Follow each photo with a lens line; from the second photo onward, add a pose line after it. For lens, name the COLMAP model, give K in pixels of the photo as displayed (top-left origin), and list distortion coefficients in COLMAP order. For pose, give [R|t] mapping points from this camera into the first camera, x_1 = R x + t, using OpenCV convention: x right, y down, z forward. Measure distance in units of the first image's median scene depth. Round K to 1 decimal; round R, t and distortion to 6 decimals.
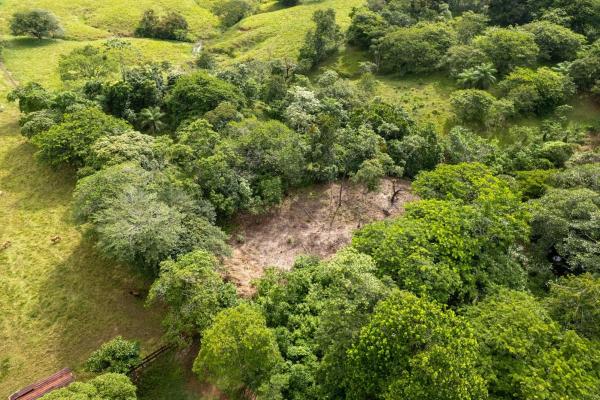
lens RADIAL K [[395.4, 0, 300.0], [0, 395.4, 200.0], [0, 0, 1]] dist [-0.093073, 0.078560]
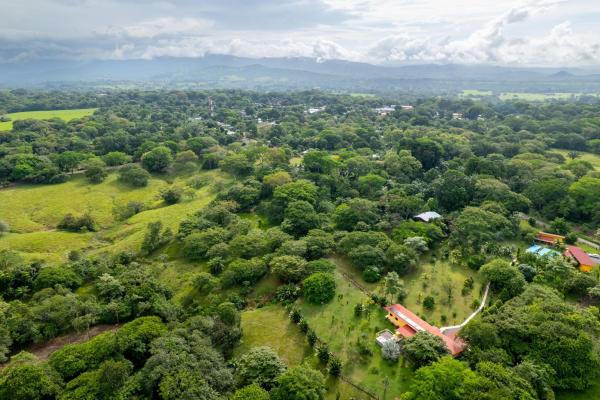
lens RADIAL K [[395.4, 0, 300.0], [0, 395.4, 200.0], [0, 0, 1]] dist [-0.093073, 0.078560]
pose [[0.999740, -0.015784, 0.016453, 0.815953], [0.020491, 0.938450, -0.344806, 0.035681], [-0.009997, 0.345053, 0.938530, -0.794386]]
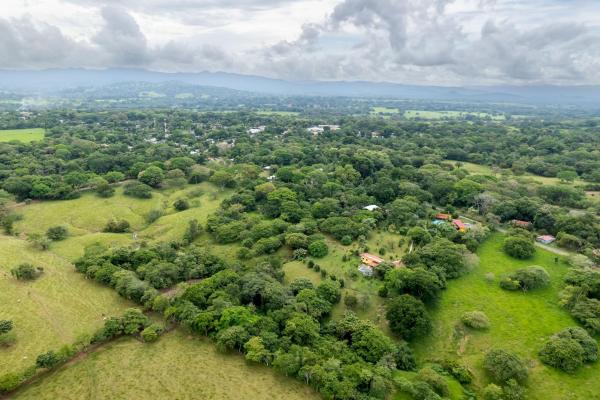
lens RADIAL K [[395.4, 0, 300.0], [0, 395.4, 200.0], [0, 0, 1]] dist [-0.093073, 0.078560]
pose [[0.973410, -0.057170, 0.221820, 0.215244], [0.136320, 0.922791, -0.360379, 0.462969], [-0.184091, 0.381036, 0.906048, -1.710012]]
